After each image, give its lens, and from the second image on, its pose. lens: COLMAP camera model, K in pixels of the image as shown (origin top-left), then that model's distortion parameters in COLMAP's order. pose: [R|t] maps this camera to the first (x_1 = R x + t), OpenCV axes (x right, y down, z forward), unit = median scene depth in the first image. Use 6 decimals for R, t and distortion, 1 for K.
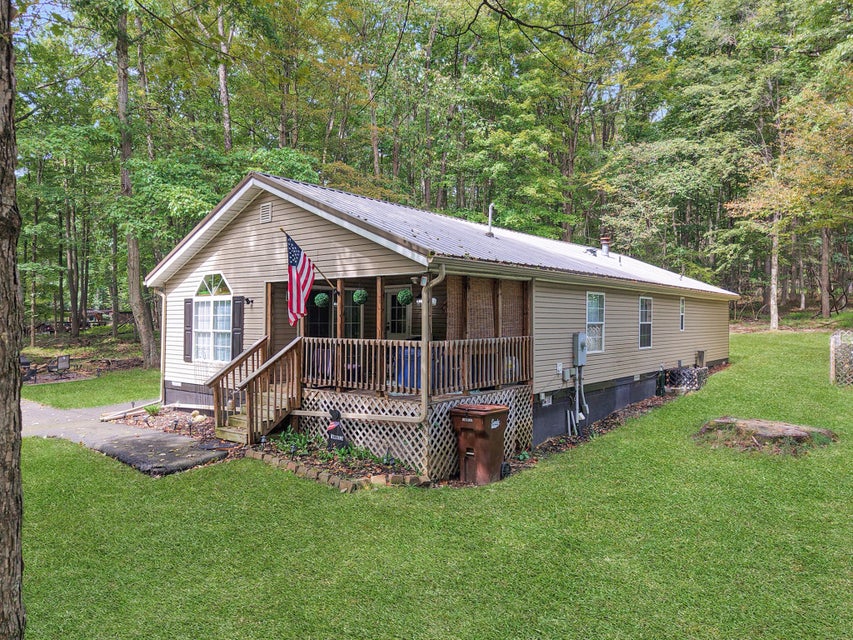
lens RADIAL K [[575.5, 0, 426.5], [0, 575.5, 320.0], [0, 0, 1]] dist [0.030996, -0.001613]
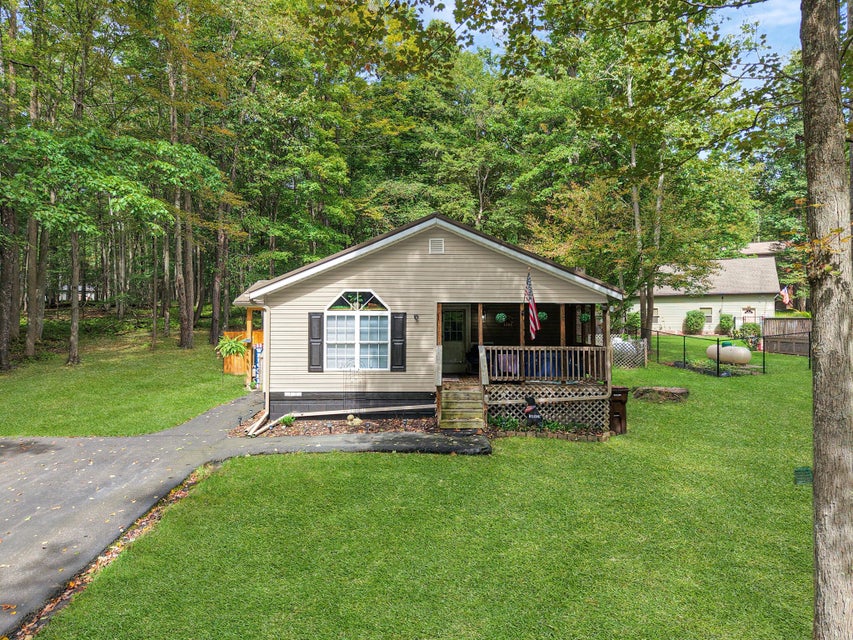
lens RADIAL K [[561.4, 0, 426.5], [0, 561.4, 320.0], [0, 0, 1]] dist [0.078675, -0.000371]
pose [[0.772732, 0.003524, 0.634723, -0.961984], [-0.003312, 0.999993, -0.001520, -0.023133], [-0.634724, -0.000928, 0.772738, 0.080450]]
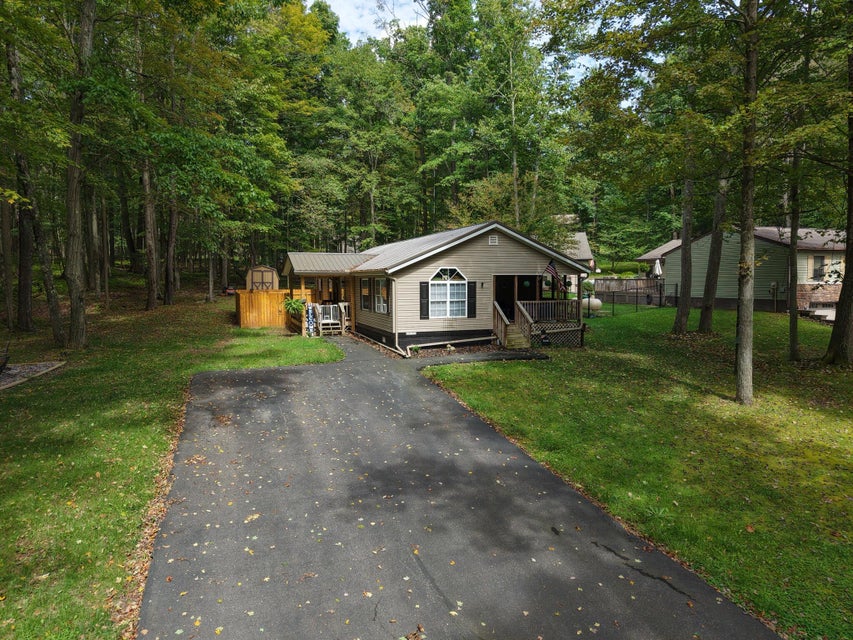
lens RADIAL K [[575.5, 0, 426.5], [0, 575.5, 320.0], [0, 0, 1]] dist [0.030996, -0.001613]
pose [[0.504479, -0.063860, 0.861059, -1.957949], [0.000731, 0.997292, 0.073535, -0.051658], [-0.863424, -0.036467, 0.503160, 0.161076]]
